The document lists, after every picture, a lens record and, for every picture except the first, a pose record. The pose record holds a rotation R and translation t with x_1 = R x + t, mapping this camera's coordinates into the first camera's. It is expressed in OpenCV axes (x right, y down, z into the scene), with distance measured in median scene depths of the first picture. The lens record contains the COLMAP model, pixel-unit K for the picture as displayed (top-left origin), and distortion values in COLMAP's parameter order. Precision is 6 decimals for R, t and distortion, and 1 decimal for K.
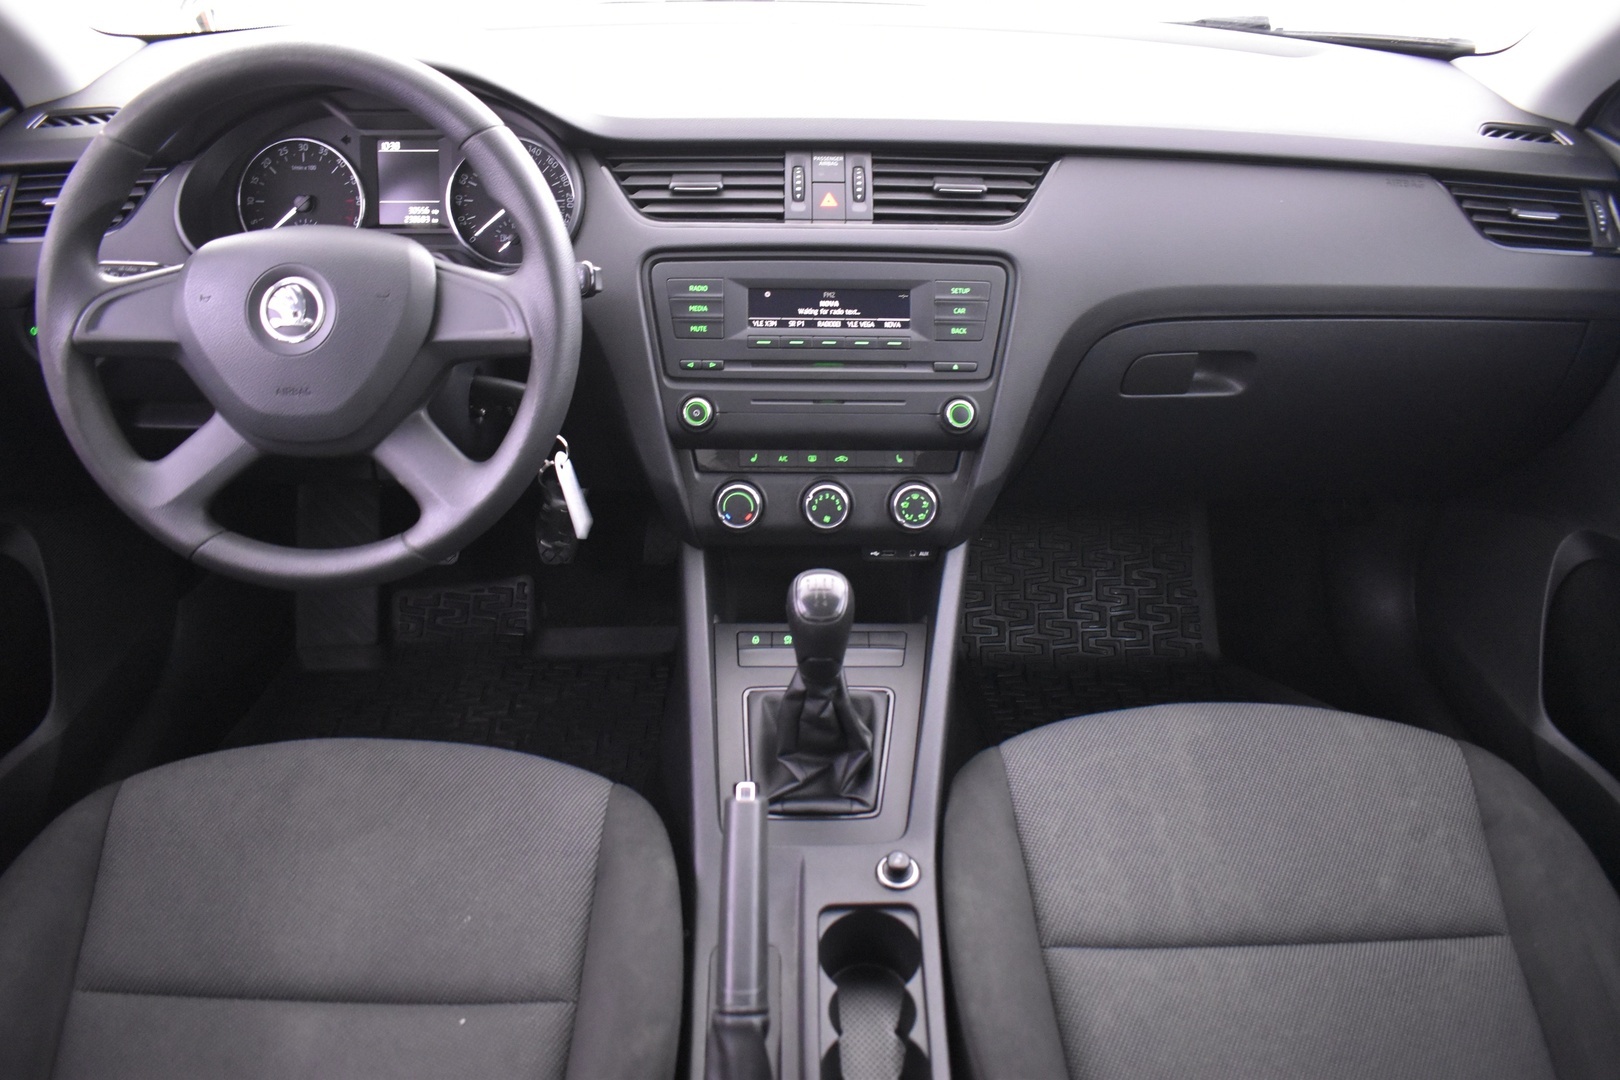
lens RADIAL K [[1231.5, 0, 820.9], [0, 1231.5, 532.9], [0, 0, 1]] dist [-0.106644, 0.020707]
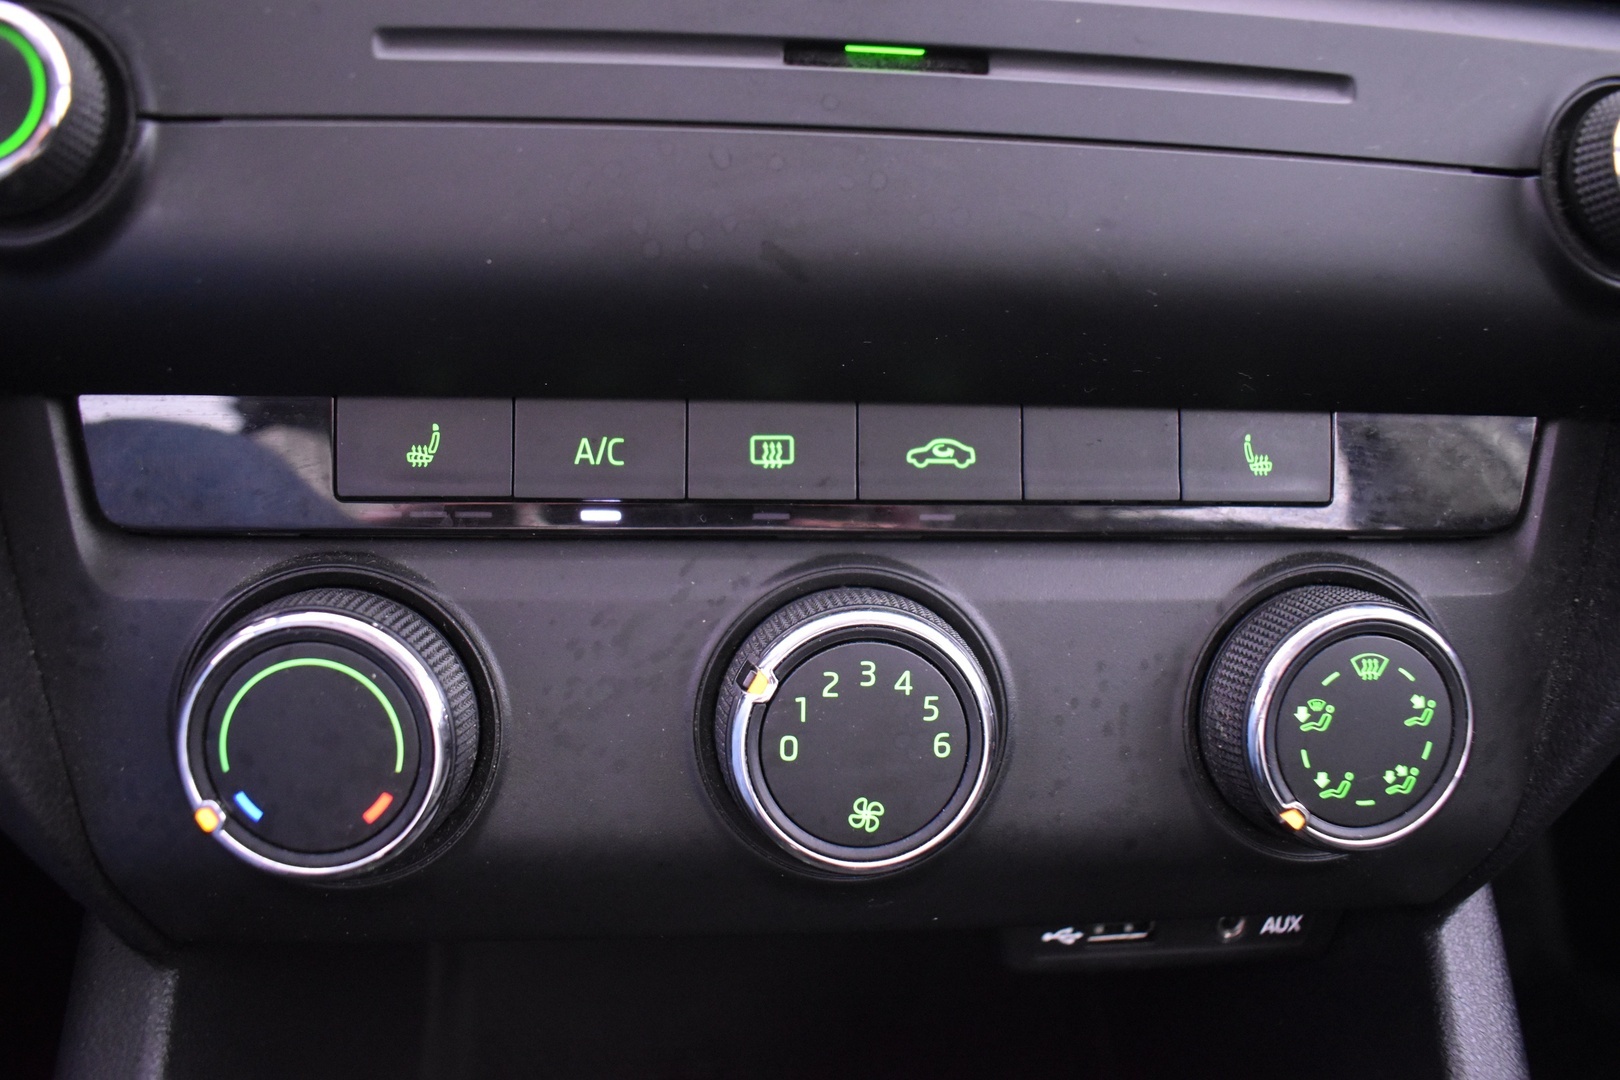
lens RADIAL K [[1231.5, 0, 806.0], [0, 1231.5, 530.9], [0, 0, 1]] dist [-0.106644, 0.020707]
pose [[0.997876, -0.003413, 0.065059, -0.013977], [0.011019, 0.993080, -0.116918, -0.030540], [-0.064209, 0.117387, 0.991008, 0.859565]]
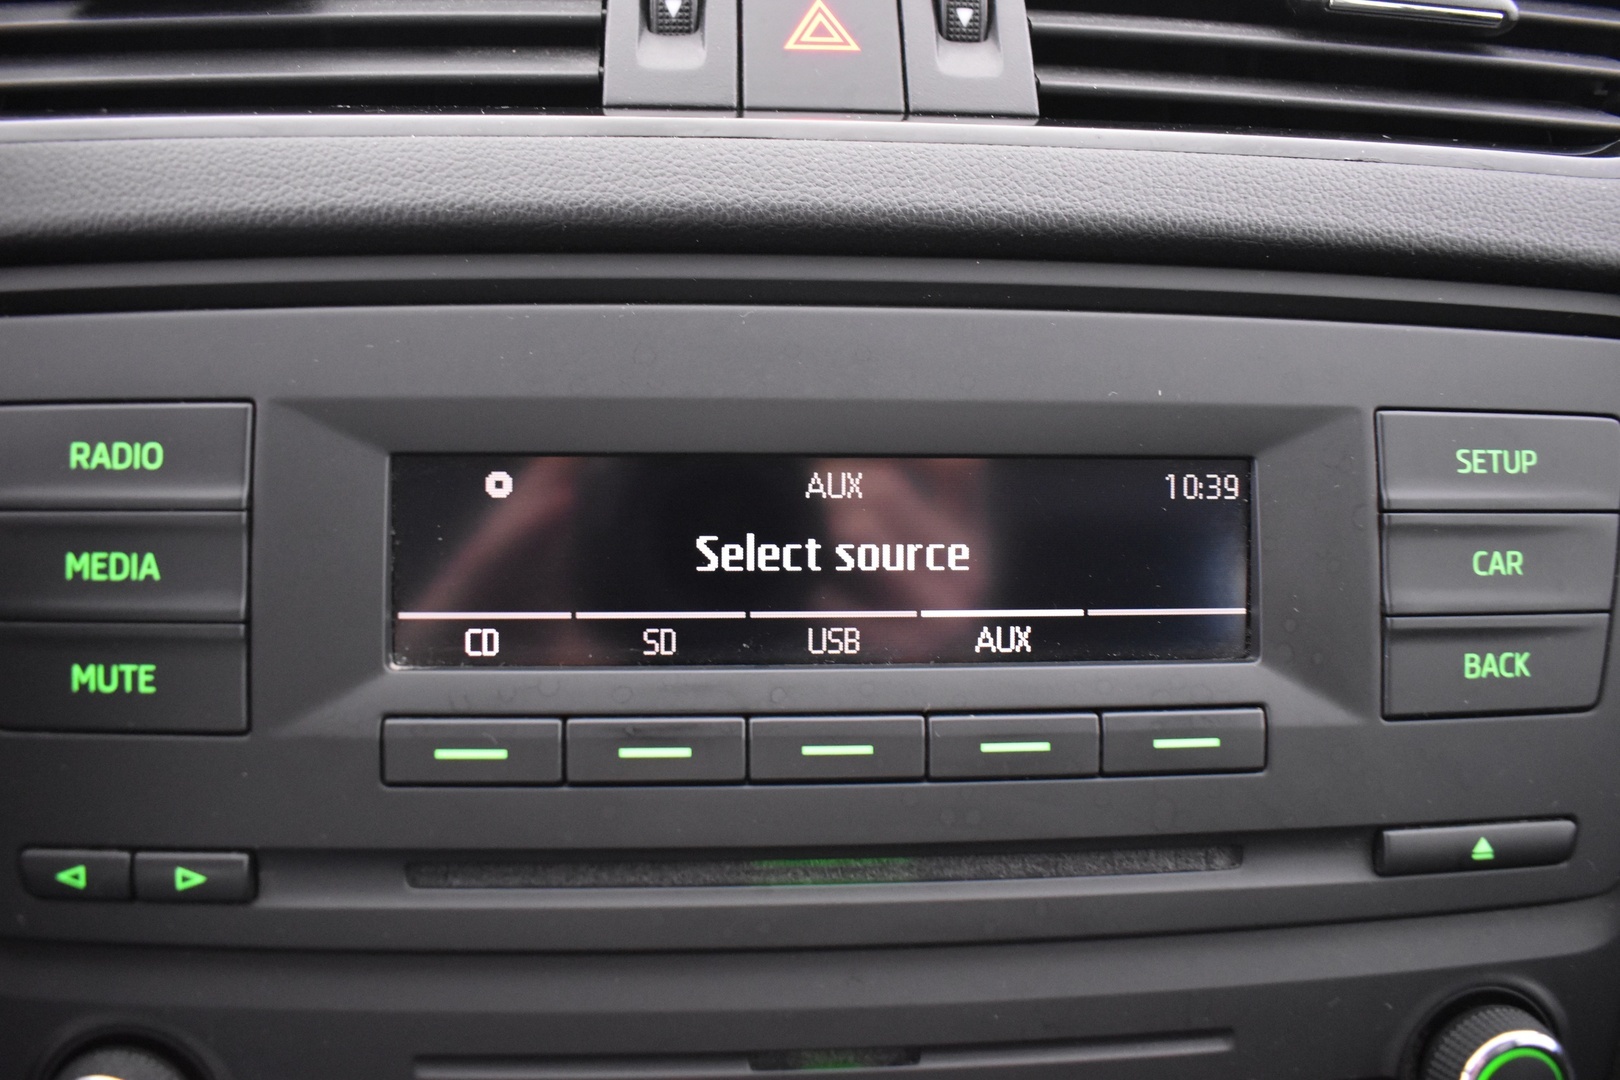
lens RADIAL K [[1231.5, 0, 804.4], [0, 1231.5, 544.6], [0, 0, 1]] dist [-0.106644, 0.020707]
pose [[0.999146, -0.007971, 0.040533, -0.005199], [0.012487, 0.993584, -0.112402, -0.163580], [-0.039377, 0.112812, 0.992836, 0.812650]]
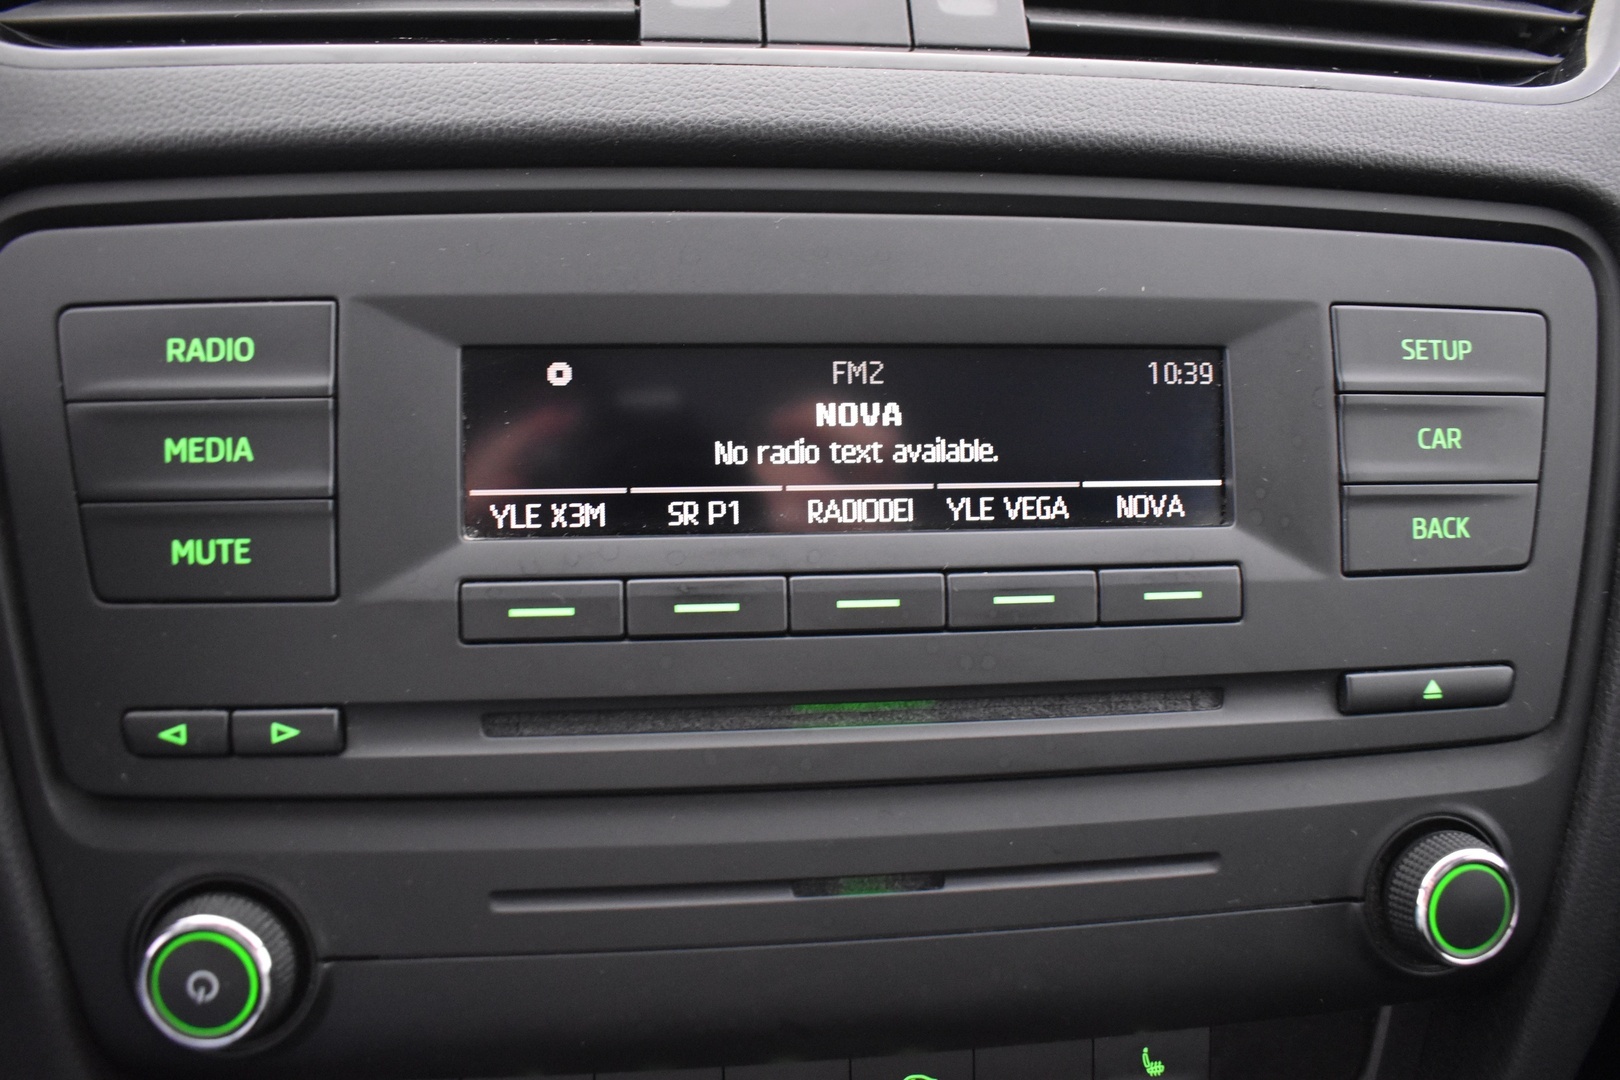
lens RADIAL K [[1231.5, 0, 811.6], [0, 1231.5, 536.7], [0, 0, 1]] dist [-0.106644, 0.020707]
pose [[0.996251, -0.025243, 0.082740, -0.019027], [0.033772, 0.994071, -0.103355, -0.144261], [-0.079641, 0.105762, 0.991197, 0.792723]]
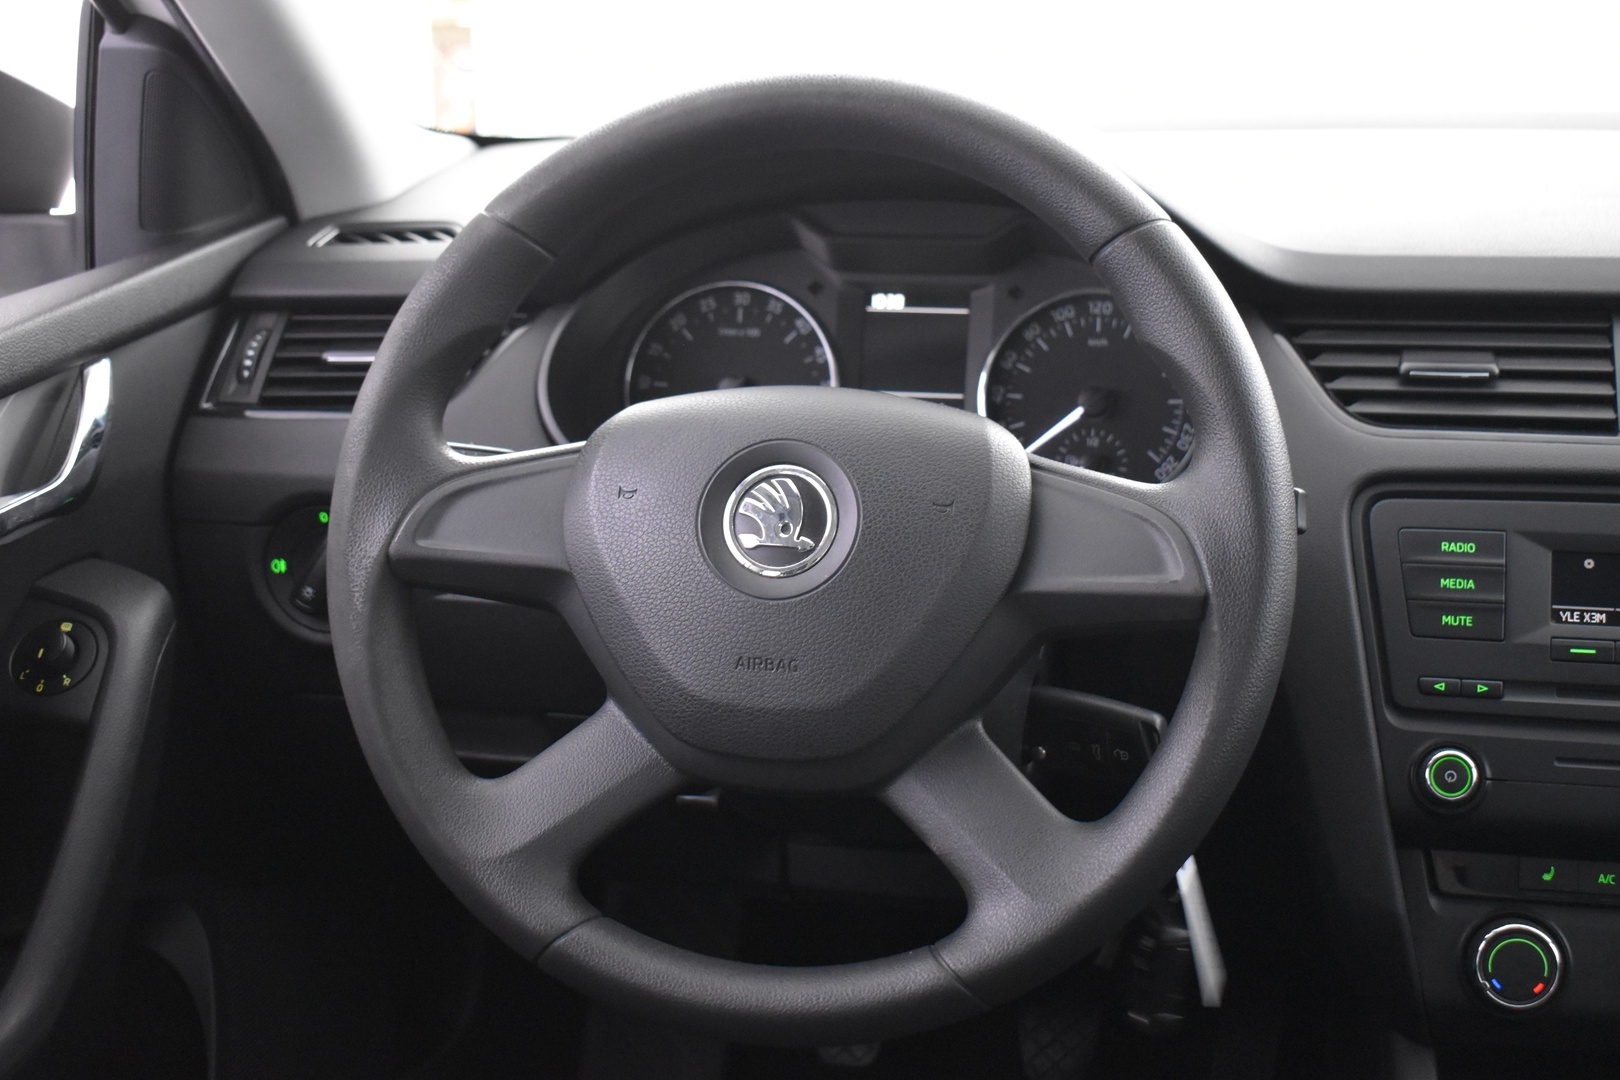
lens RADIAL K [[2088.4, 0, 820.4], [0, 2088.4, 529.4], [0, 0, 1]] dist [-0.076381, 0.000000]
pose [[0.969798, 0.028148, -0.242281, -0.149801], [-0.093304, 0.960580, -0.261877, 0.057975], [0.225359, 0.276574, 0.934195, 0.078485]]
